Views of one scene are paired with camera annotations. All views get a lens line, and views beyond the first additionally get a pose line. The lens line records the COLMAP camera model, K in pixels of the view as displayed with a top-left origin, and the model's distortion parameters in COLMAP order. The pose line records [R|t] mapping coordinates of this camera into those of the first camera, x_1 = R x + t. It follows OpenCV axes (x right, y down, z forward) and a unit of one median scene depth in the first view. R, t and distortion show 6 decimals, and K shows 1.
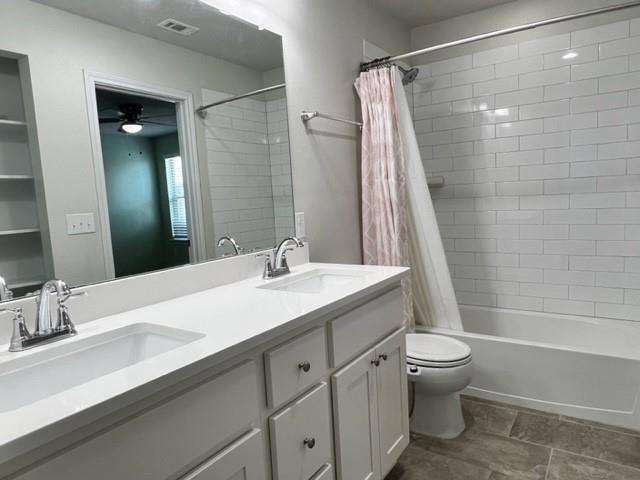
lens RADIAL K [[434.4, 0, 315.4], [0, 434.4, 240.9], [0, 0, 1]] dist [0.004461, -0.003102]
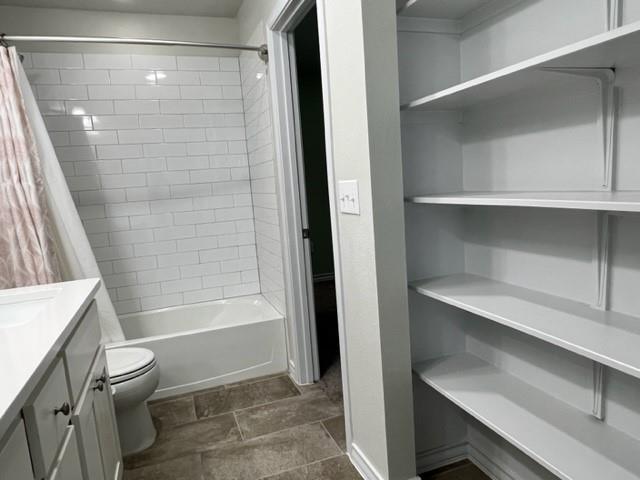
lens RADIAL K [[434.4, 0, 315.4], [0, 434.4, 240.9], [0, 0, 1]] dist [0.004461, -0.003102]
pose [[0.593355, -0.097630, 0.798998, -0.188359], [0.119521, 0.992300, 0.032490, 0.007813], [-0.796018, 0.076219, 0.600455, 0.076076]]
